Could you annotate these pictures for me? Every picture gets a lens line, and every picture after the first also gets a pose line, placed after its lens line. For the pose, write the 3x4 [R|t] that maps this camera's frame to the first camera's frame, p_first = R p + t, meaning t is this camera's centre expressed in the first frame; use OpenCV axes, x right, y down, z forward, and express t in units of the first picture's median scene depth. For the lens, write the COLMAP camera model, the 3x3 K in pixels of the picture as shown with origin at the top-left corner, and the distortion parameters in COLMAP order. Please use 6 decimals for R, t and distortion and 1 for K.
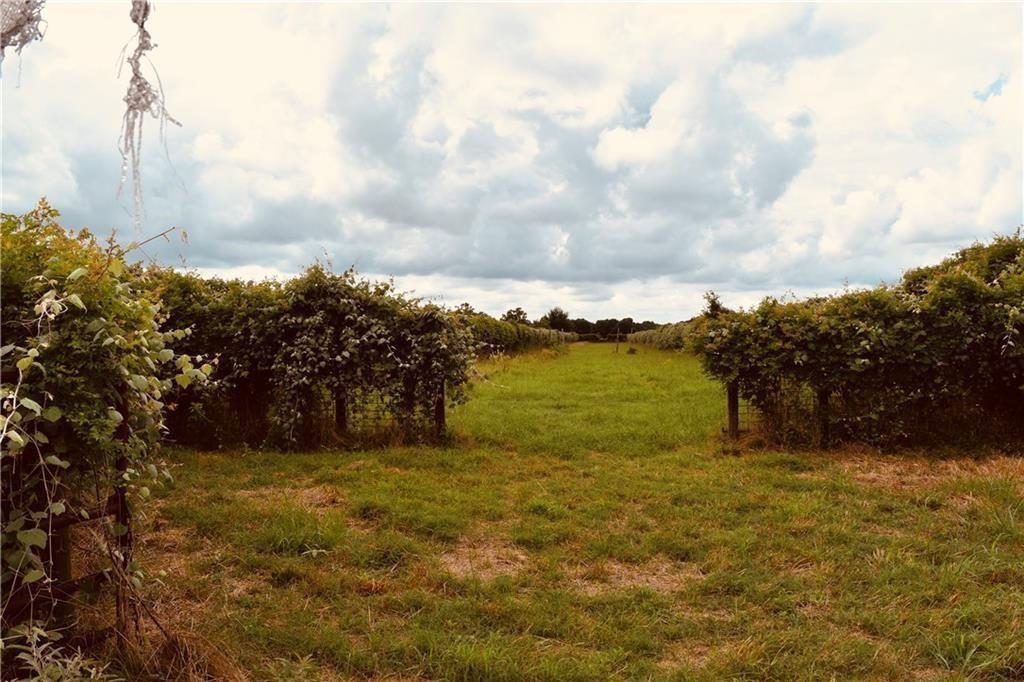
lens RADIAL K [[819.1, 0, 517.3], [0, 819.1, 340.7], [0, 0, 1]] dist [-0.075061, -0.009456]
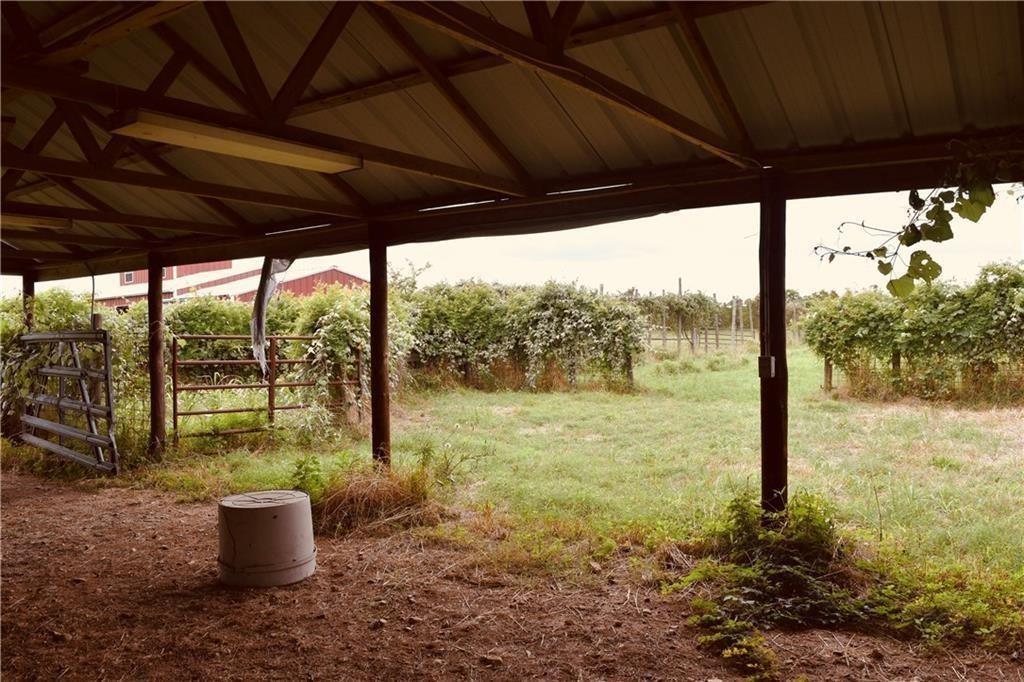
lens RADIAL K [[819.1, 0, 509.5], [0, 819.1, 340.4], [0, 0, 1]] dist [-0.075061, -0.009456]
pose [[0.863505, -0.008902, -0.504262, 0.508365], [0.017093, 0.999786, 0.011621, 0.007999], [0.504050, -0.018654, 0.863473, -0.450056]]
